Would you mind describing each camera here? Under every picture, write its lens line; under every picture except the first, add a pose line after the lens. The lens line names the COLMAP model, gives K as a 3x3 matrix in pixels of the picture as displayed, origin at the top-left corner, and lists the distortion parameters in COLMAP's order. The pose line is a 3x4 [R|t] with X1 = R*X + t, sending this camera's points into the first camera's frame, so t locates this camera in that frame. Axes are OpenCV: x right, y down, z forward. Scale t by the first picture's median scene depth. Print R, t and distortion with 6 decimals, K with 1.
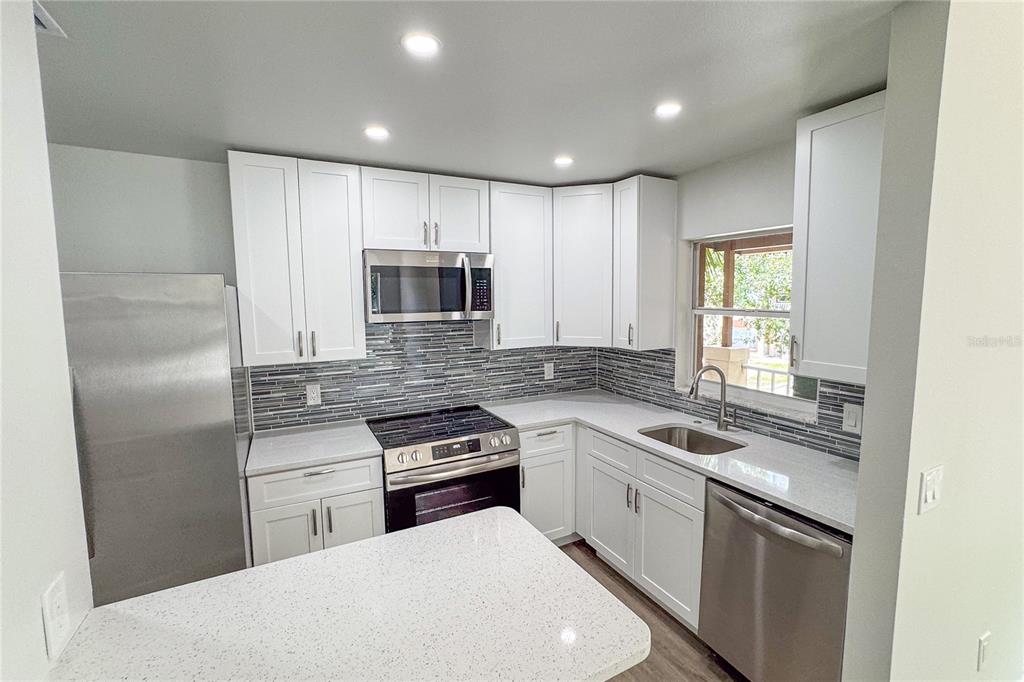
lens RADIAL K [[453.3, 0, 524.3], [0, 453.3, 339.3], [0, 0, 1]] dist [-0.041249, 0.000030]
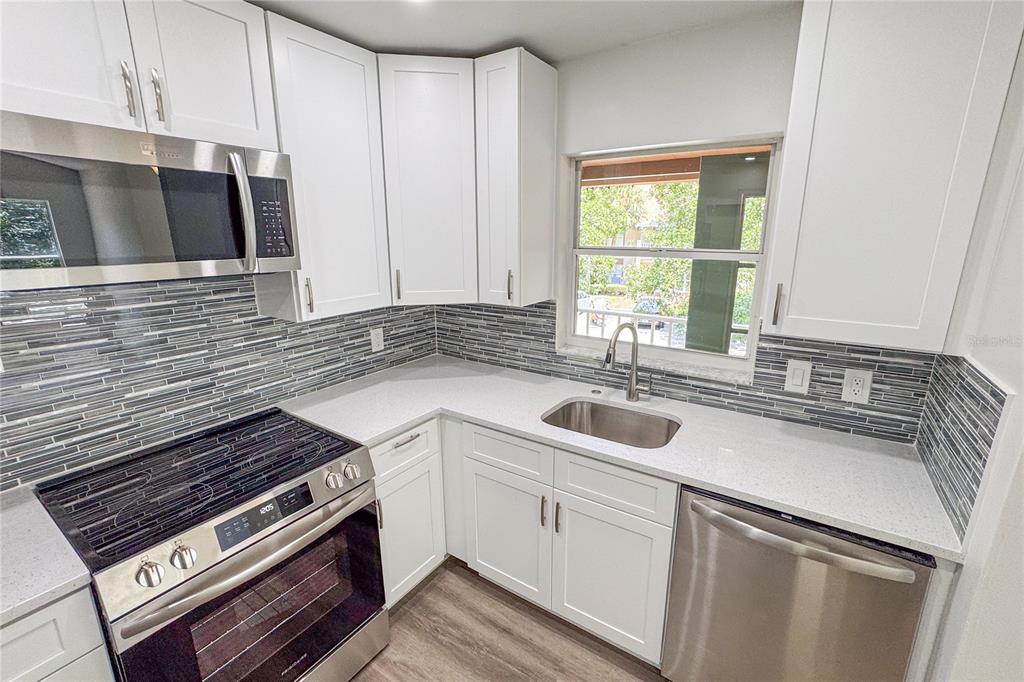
lens RADIAL K [[441.6, 0, 508.7], [0, 441.6, 339.6], [0, 0, 1]] dist [-0.040938, 0.020726]
pose [[0.885178, -0.104048, 0.453469, -0.095806], [0.041678, 0.988487, 0.145450, -0.027817], [-0.463382, -0.109850, 0.879324, 0.373717]]
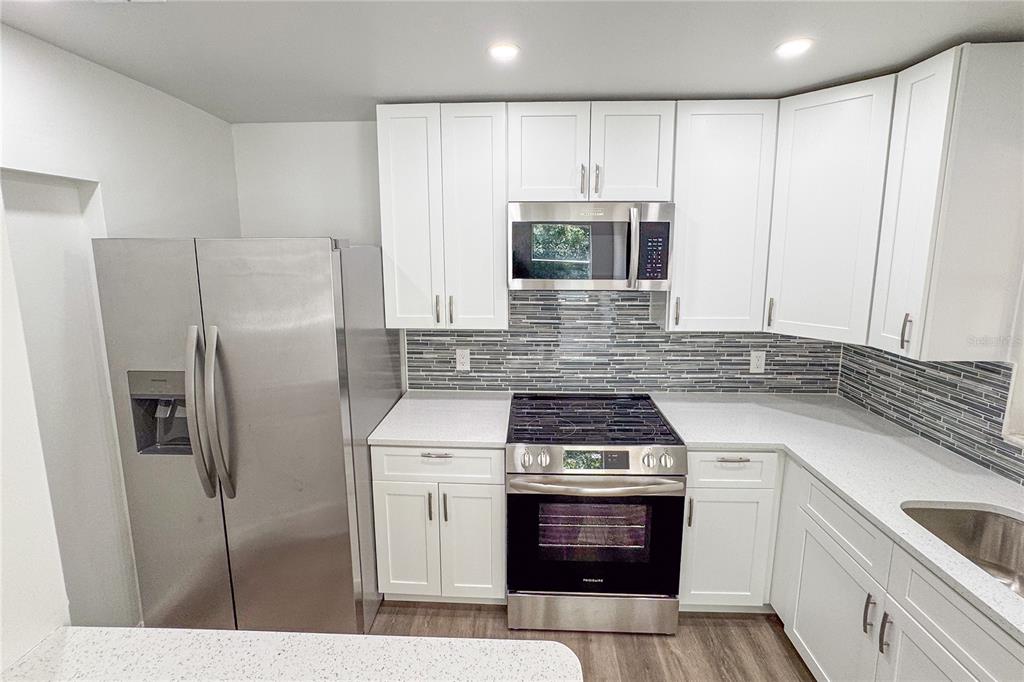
lens RADIAL K [[437.3, 0, 510.5], [0, 437.3, 306.9], [0, 0, 1]] dist [-0.041711, 0.018344]
pose [[0.859922, 0.078871, -0.504294, 0.070324], [-0.054386, 0.996523, 0.063116, -0.050269], [0.507519, -0.026848, 0.861222, 0.258835]]
